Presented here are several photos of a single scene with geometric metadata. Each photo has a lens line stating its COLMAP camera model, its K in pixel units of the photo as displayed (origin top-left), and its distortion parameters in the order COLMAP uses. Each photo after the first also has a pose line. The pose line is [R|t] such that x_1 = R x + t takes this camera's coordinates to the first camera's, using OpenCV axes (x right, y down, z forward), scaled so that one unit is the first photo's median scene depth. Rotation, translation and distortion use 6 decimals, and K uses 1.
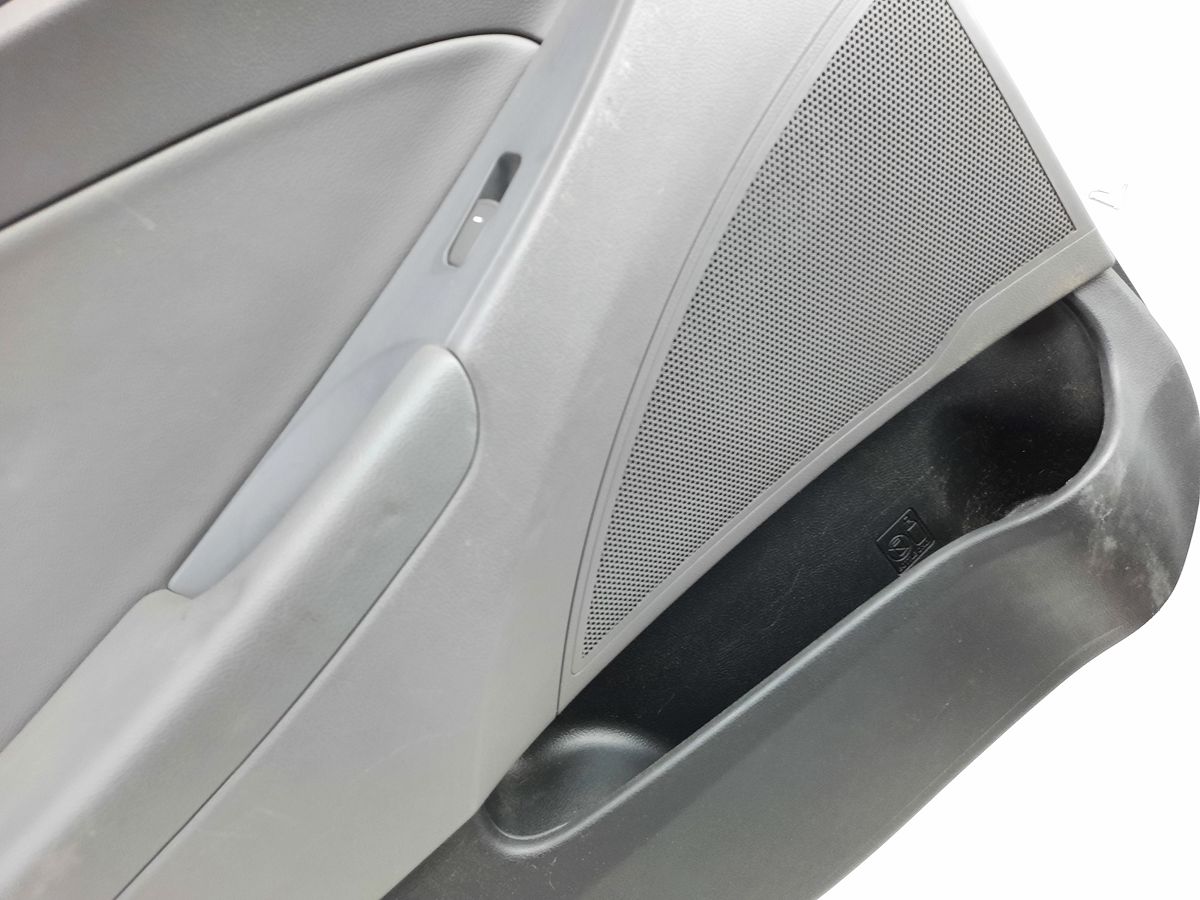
lens RADIAL K [[872.0, 0, 600.0], [0, 872.0, 450.0], [0, 0, 1]] dist [-0.001612, -0.004562]
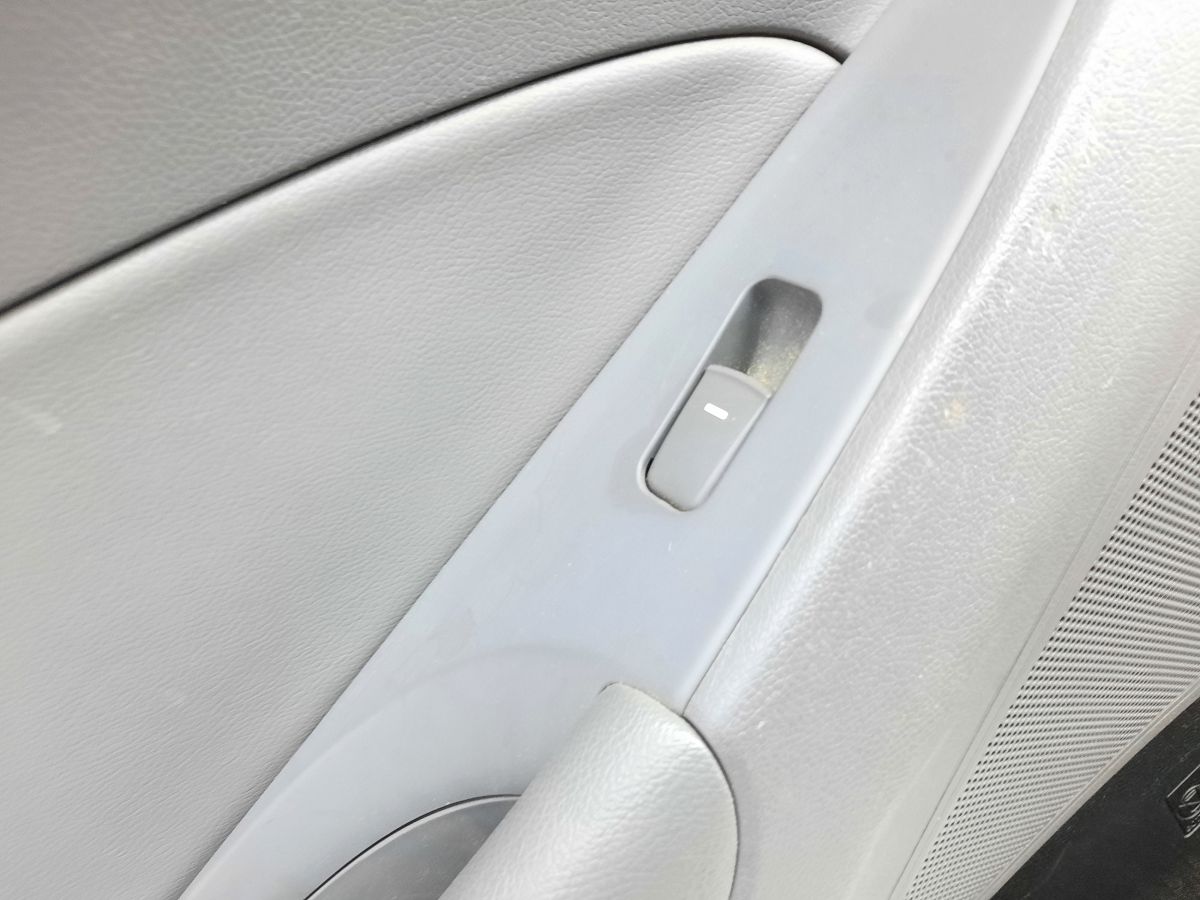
lens RADIAL K [[920.4, 0, 600.0], [0, 920.4, 450.0], [0, 0, 1]] dist [-0.008625, -0.007100]
pose [[0.998714, 0.029650, 0.041136, -0.243733], [-0.031587, 0.998383, 0.047260, -0.282743], [-0.039668, -0.048499, 0.998035, 0.501192]]
